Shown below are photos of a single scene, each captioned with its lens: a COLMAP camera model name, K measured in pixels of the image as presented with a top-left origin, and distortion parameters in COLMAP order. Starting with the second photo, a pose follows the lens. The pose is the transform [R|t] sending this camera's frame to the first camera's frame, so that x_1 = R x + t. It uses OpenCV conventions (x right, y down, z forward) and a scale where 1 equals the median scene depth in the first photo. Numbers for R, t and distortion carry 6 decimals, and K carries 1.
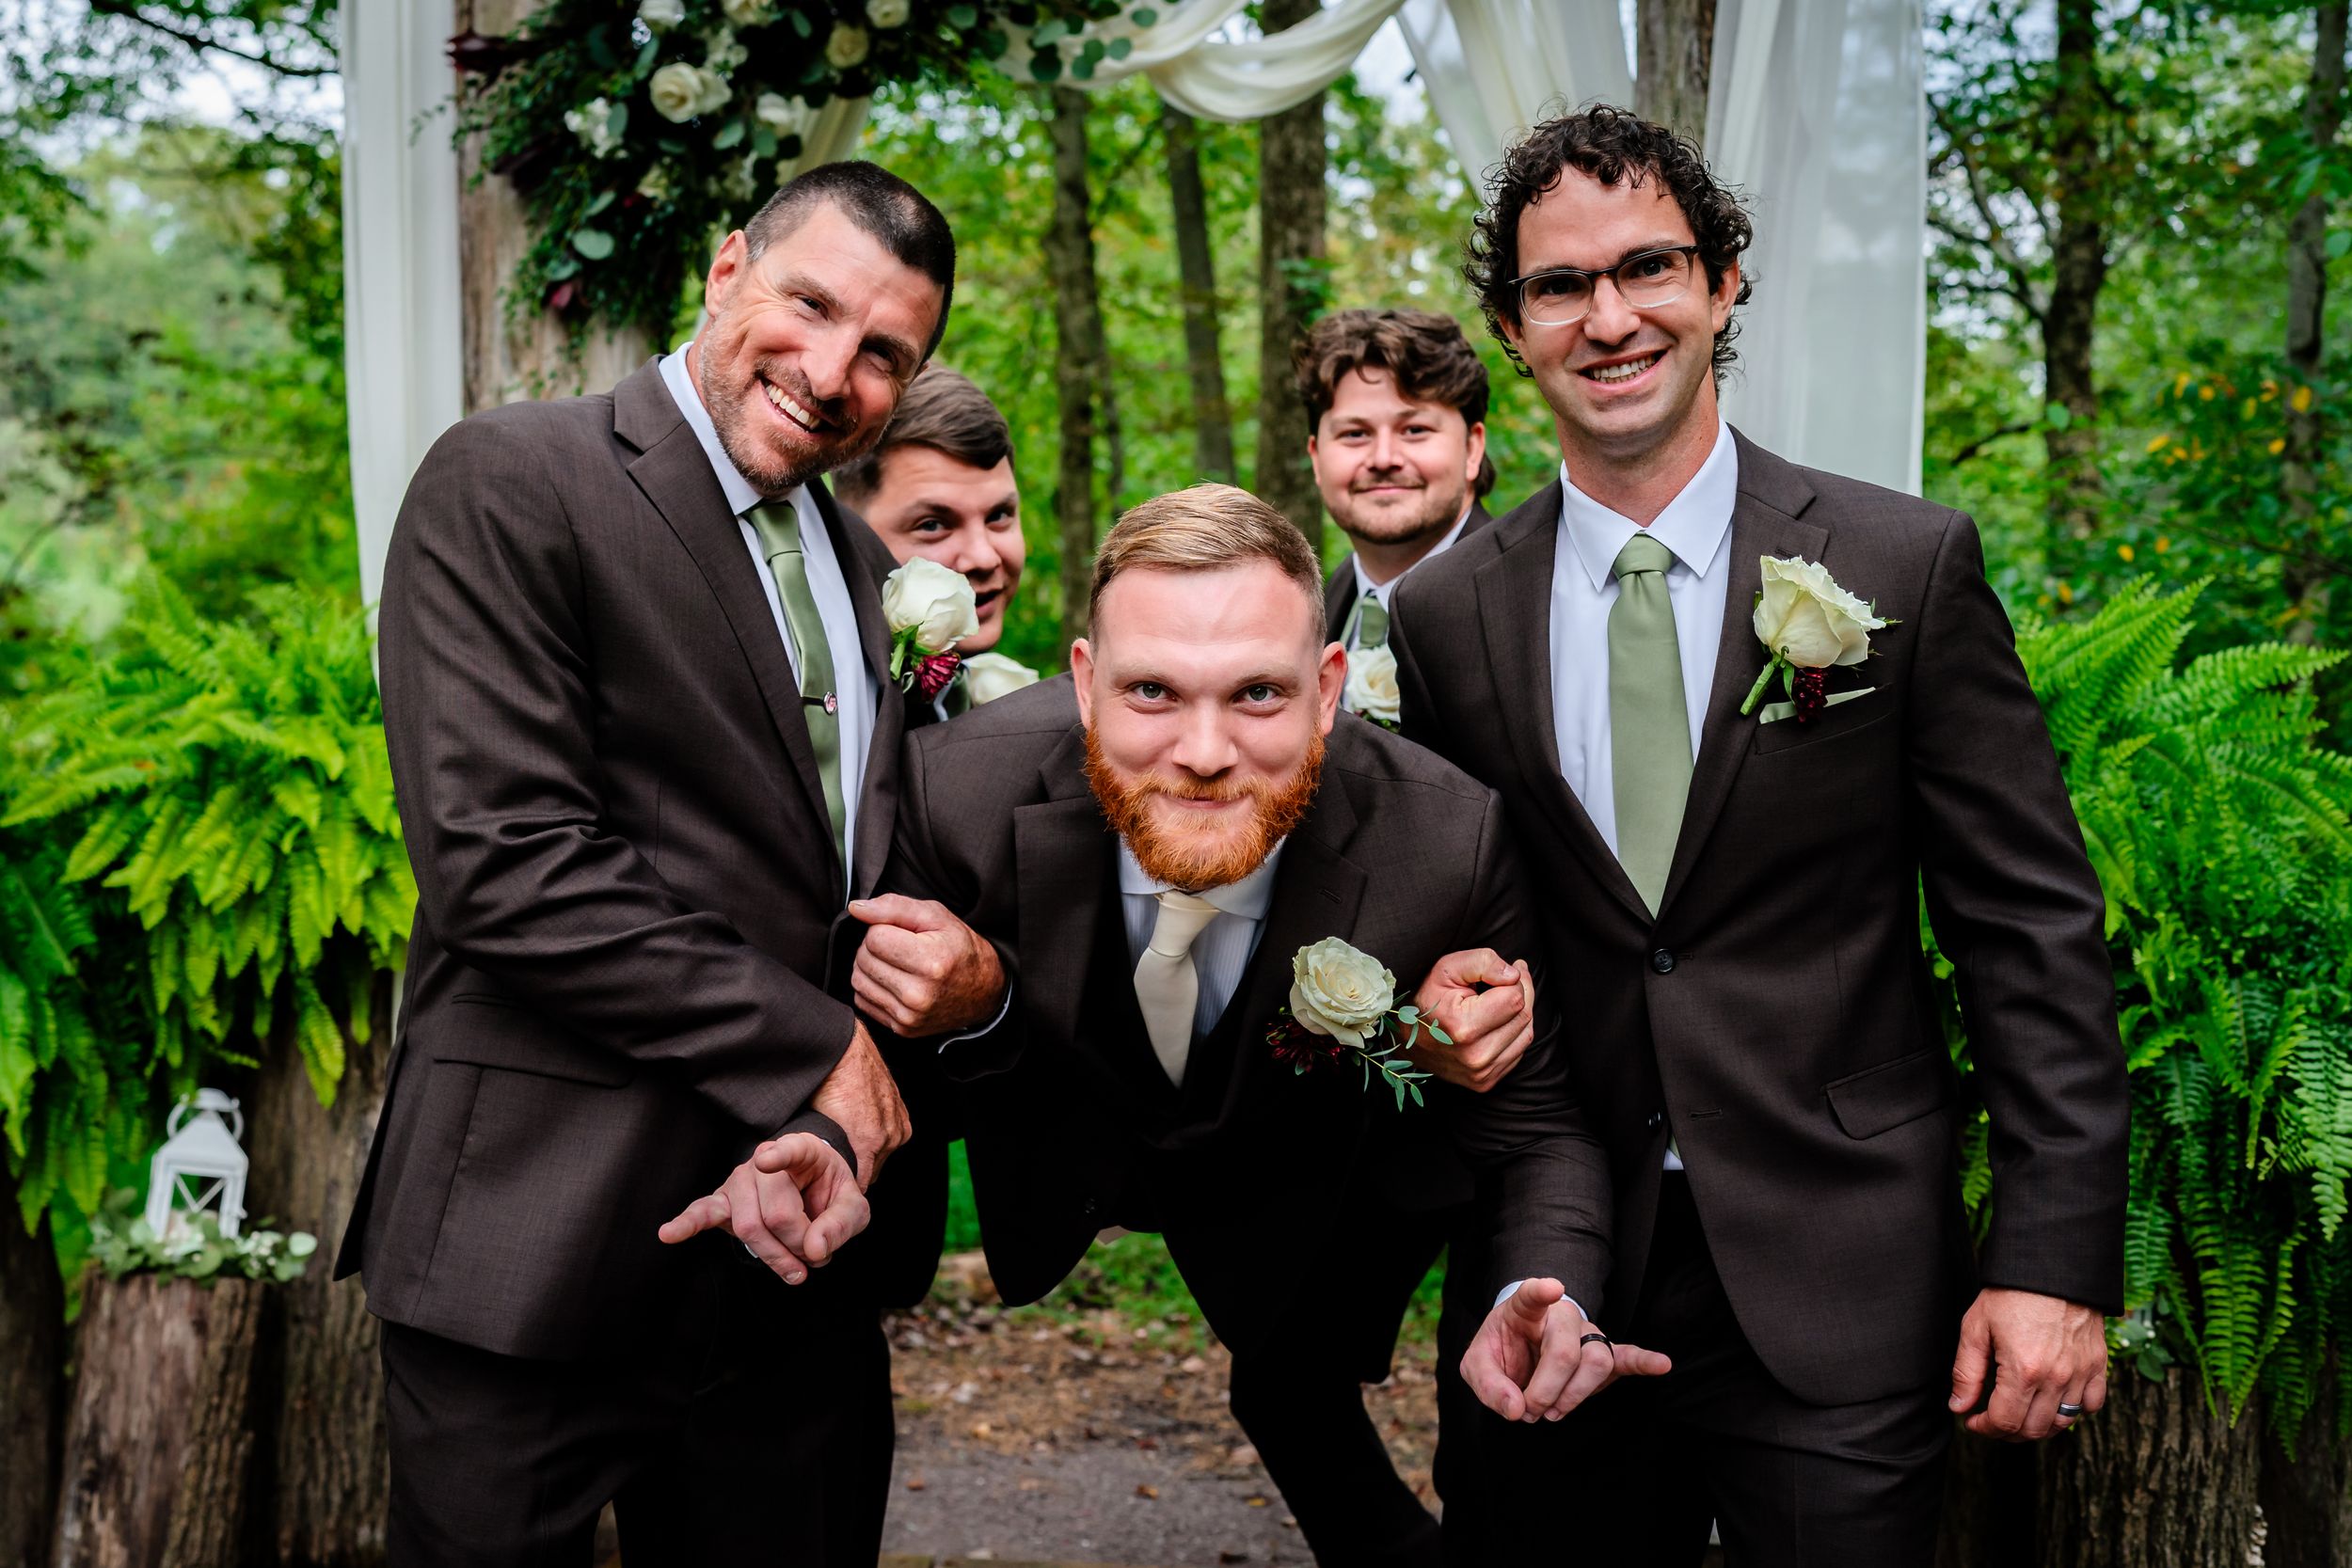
lens RADIAL K [[2417.4, 0, 1131.8], [0, 2417.4, 774.7], [0, 0, 1]] dist [0.006480, 0.015754]
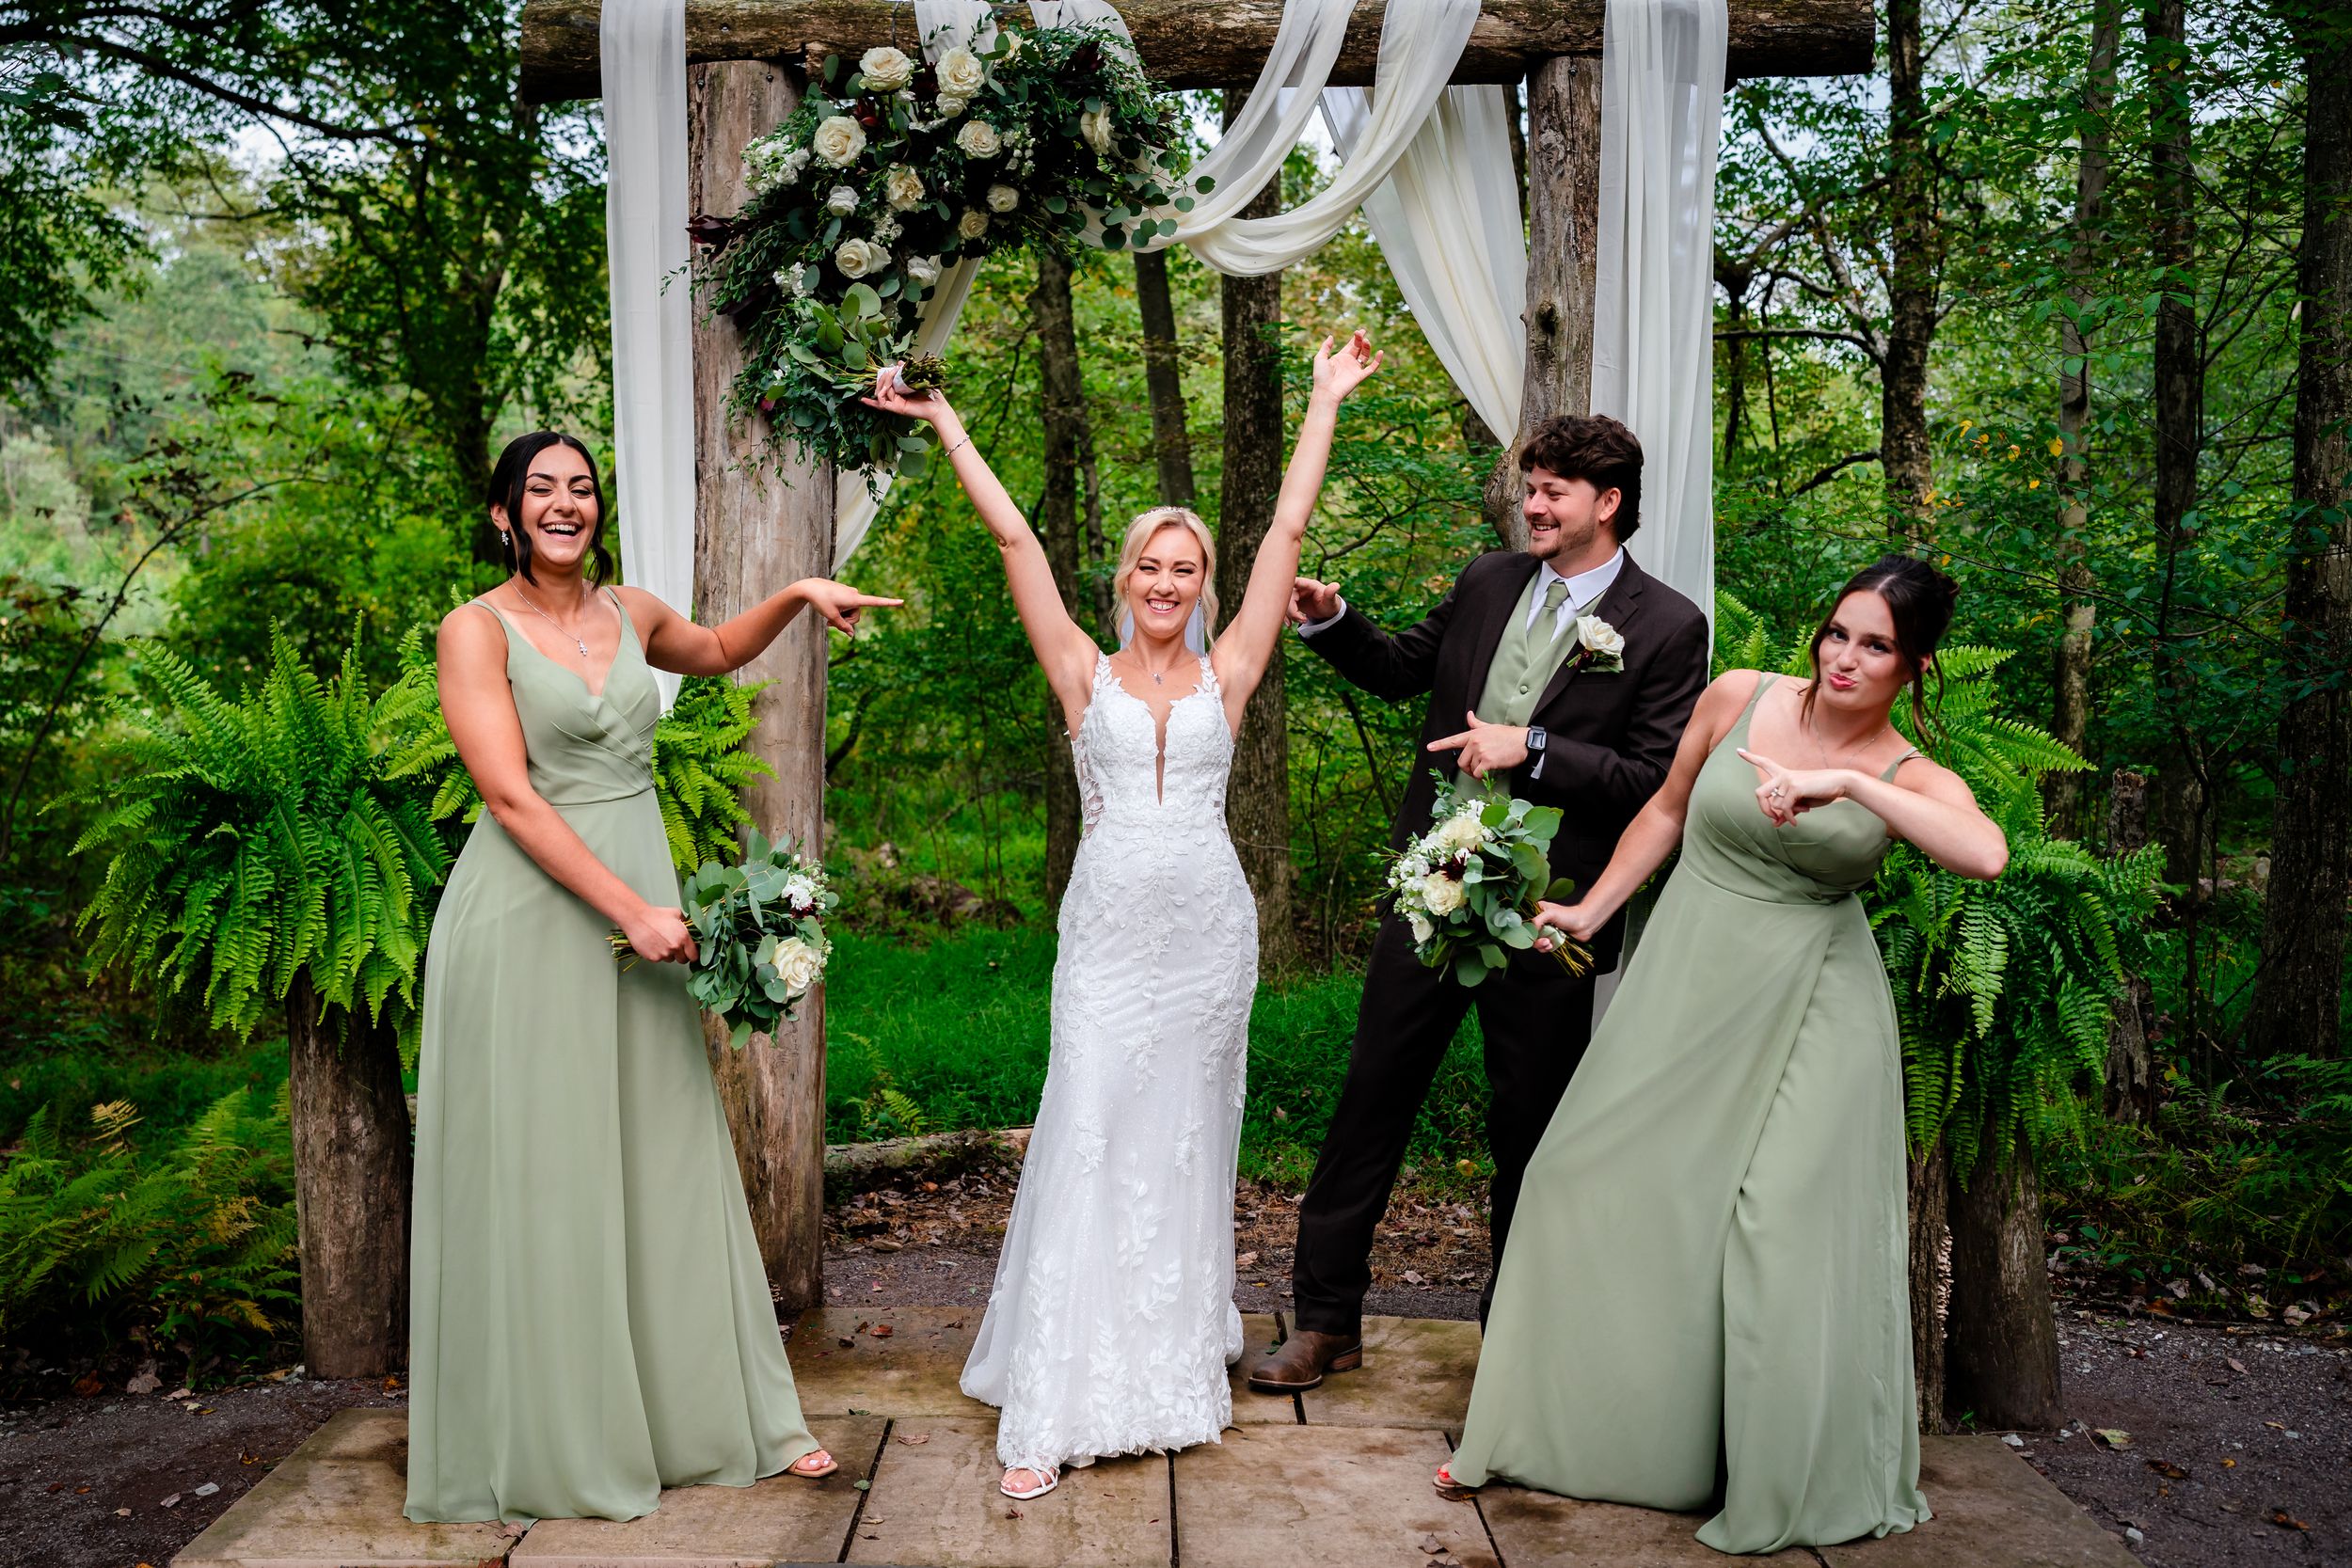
lens RADIAL K [[2356.1, 0, 1176.0], [0, 2356.1, 784.0], [0, 0, 1]] dist [-0.005514, 0.011731]
pose [[0.998669, -0.006505, 0.051163, -0.071976], [0.006178, 0.999959, 0.006556, 0.014623], [-0.051204, -0.006231, 0.998669, -0.368177]]
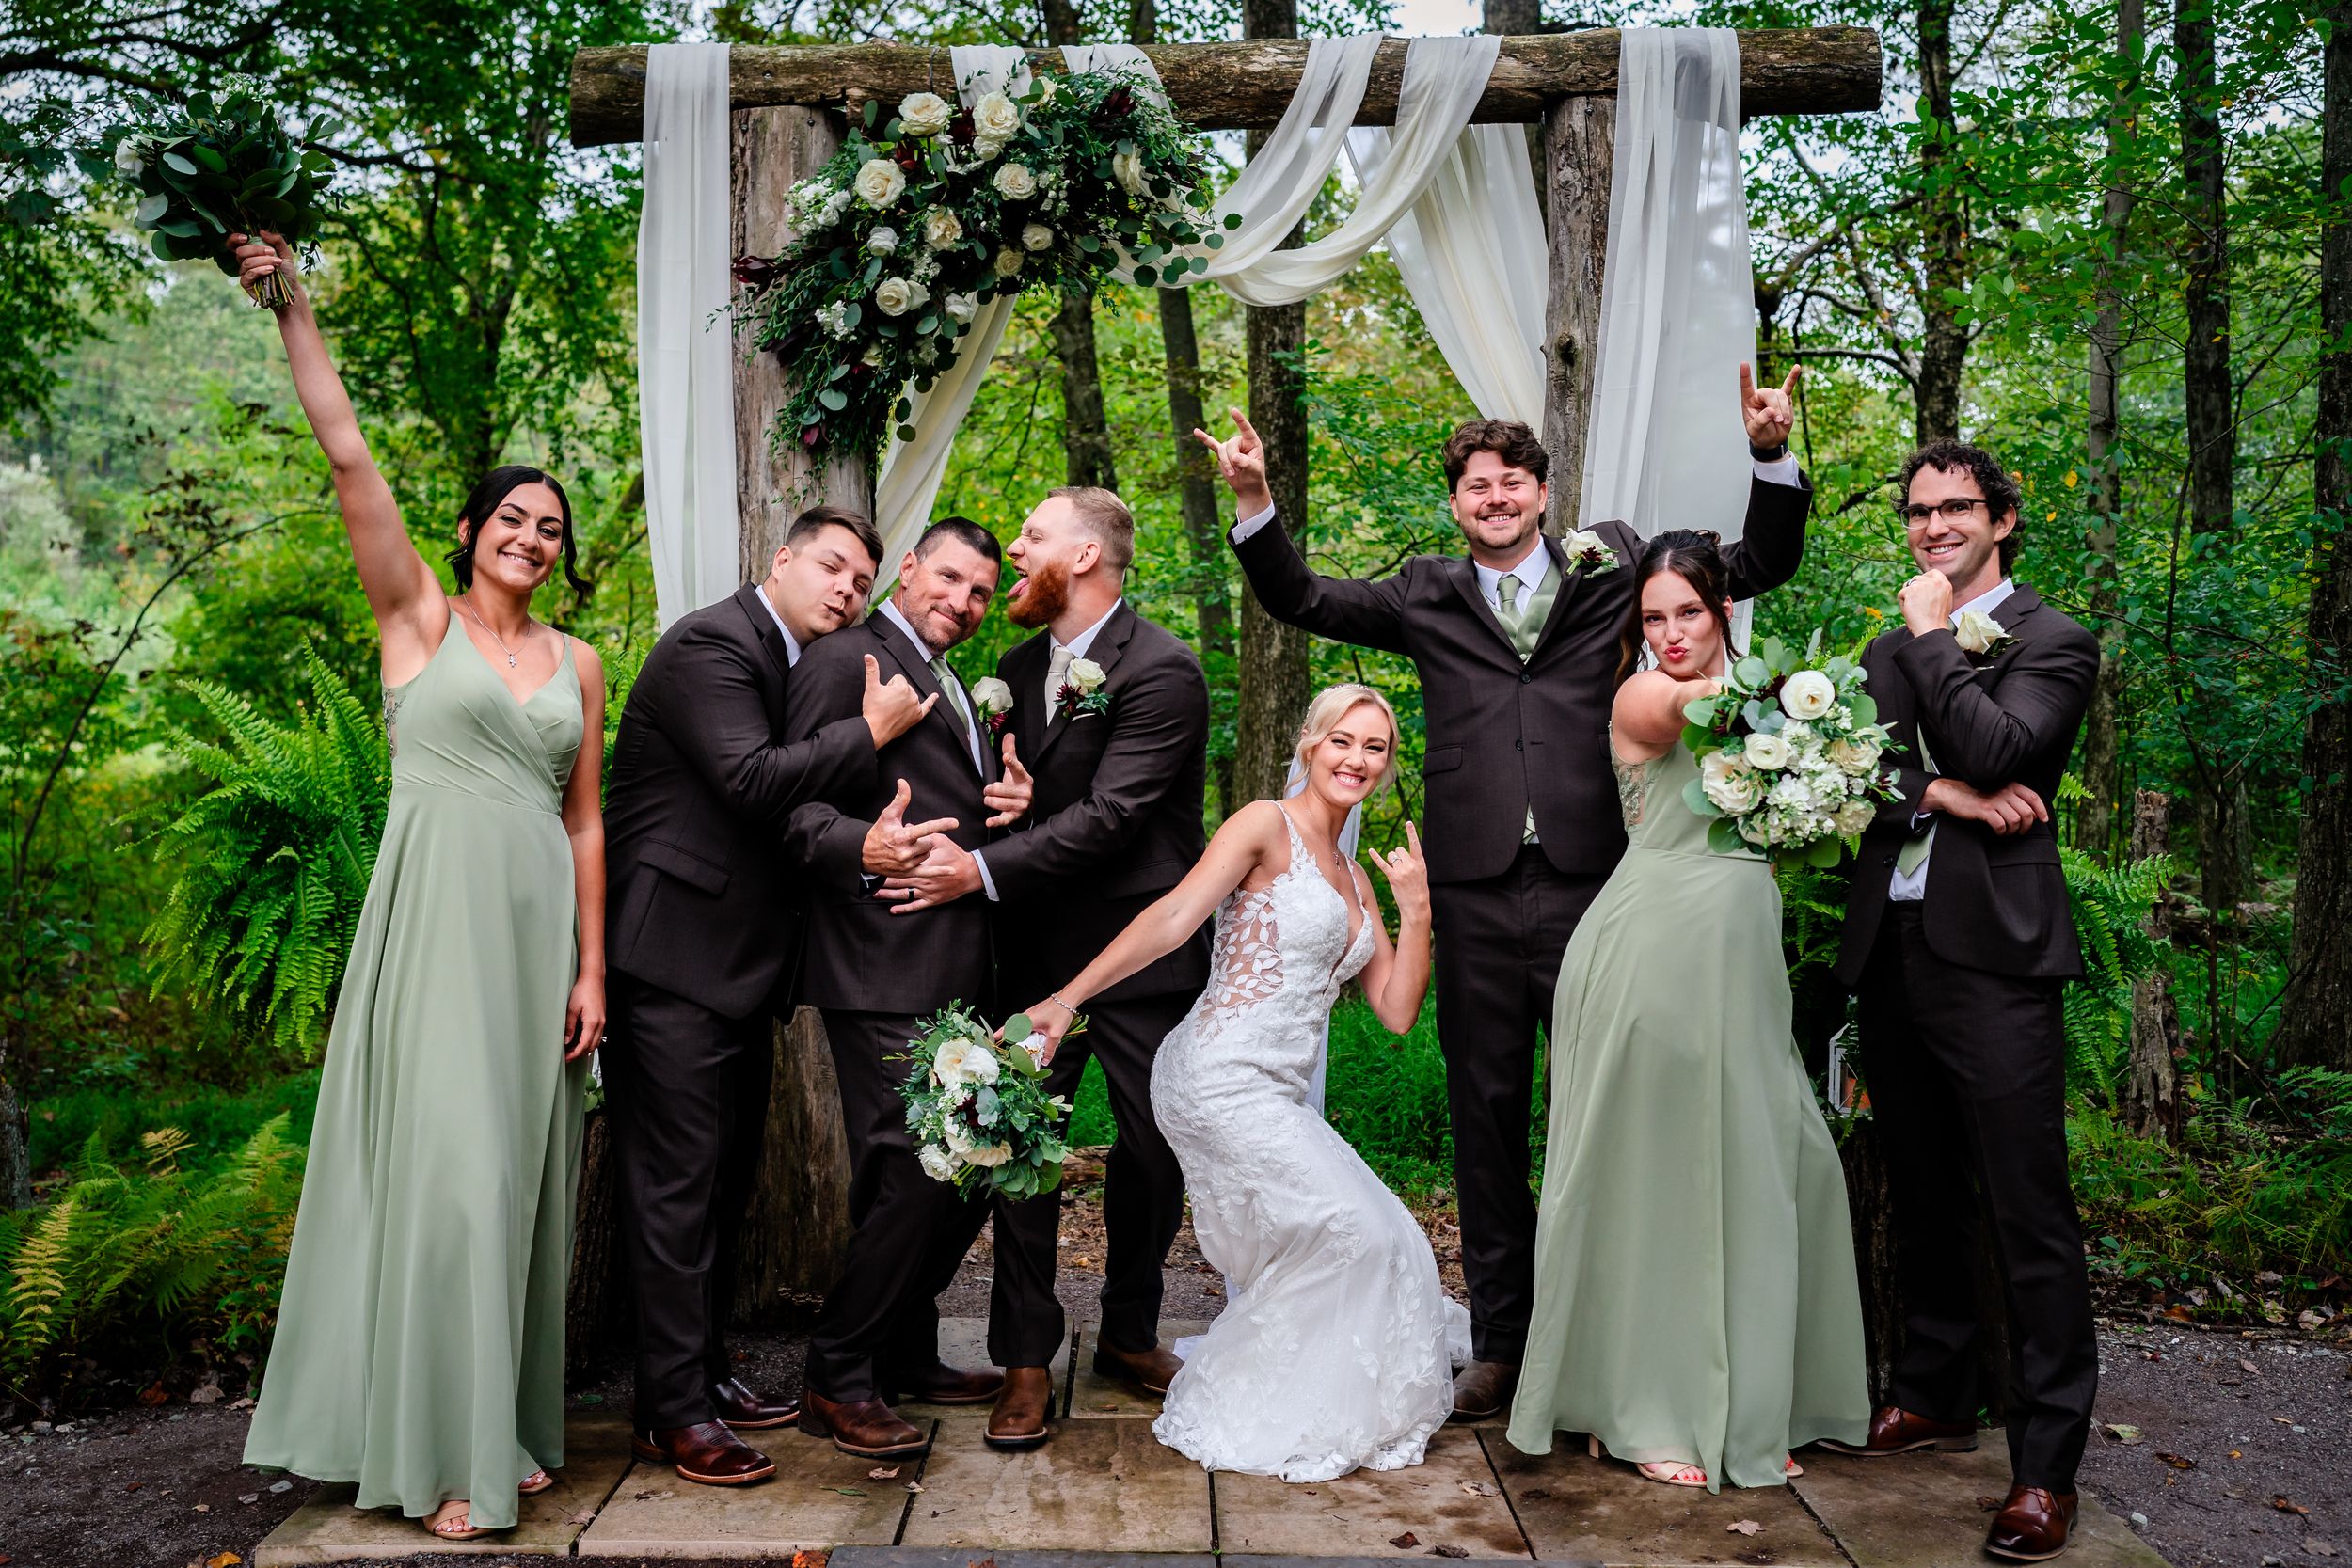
lens RADIAL K [[2455.3, 0, 1176.0], [0, 2455.3, 784.0], [0, 0, 1]] dist [0.008013, -0.006235]
pose [[0.999021, -0.011104, 0.042829, -0.083719], [0.011451, 0.999904, -0.007853, 0.022788], [-0.042737, 0.008336, 0.999052, -0.464655]]
